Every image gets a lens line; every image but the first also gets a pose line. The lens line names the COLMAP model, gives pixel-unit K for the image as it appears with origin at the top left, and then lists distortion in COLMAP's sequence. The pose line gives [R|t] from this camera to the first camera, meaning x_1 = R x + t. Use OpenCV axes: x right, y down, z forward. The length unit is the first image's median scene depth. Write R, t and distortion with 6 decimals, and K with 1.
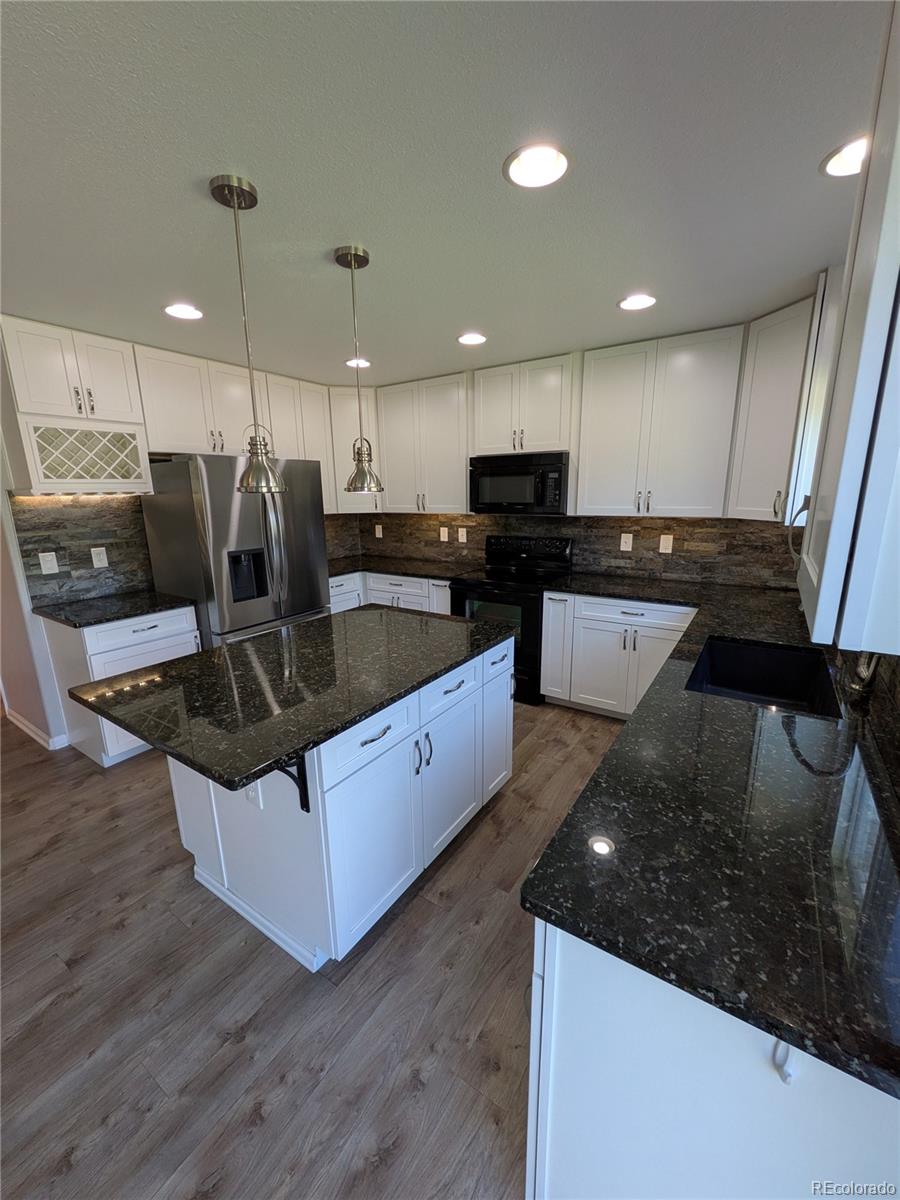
lens RADIAL K [[476.1, 0, 452.8], [0, 476.1, 606.2], [0, 0, 1]] dist [0.001107, -0.000268]
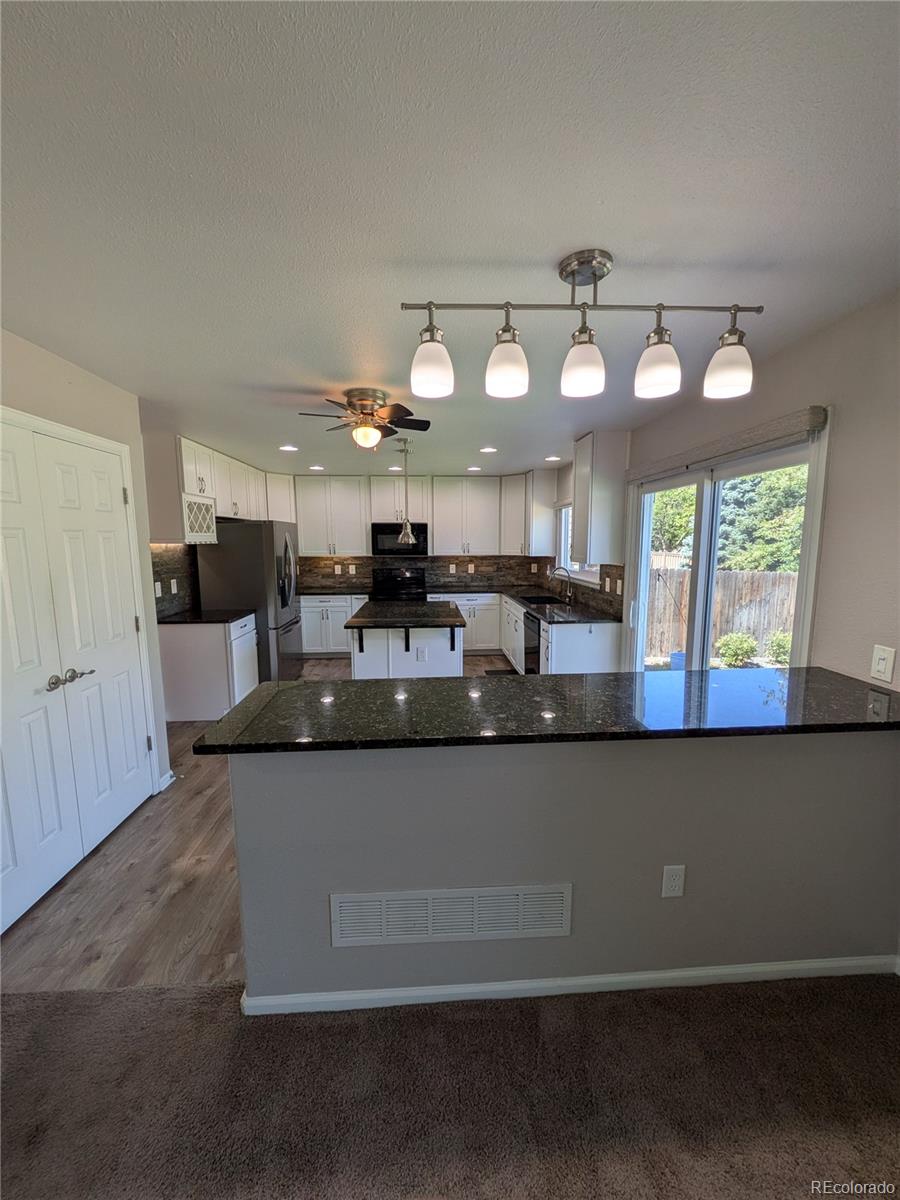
lens RADIAL K [[476.1, 0, 456.7], [0, 476.1, 599.8], [0, 0, 1]] dist [0.001107, -0.000268]
pose [[0.791419, -0.065276, 0.607779, -0.863722], [0.135745, 0.988223, -0.070624, 0.140288], [-0.596011, 0.138396, 0.790960, -0.572613]]
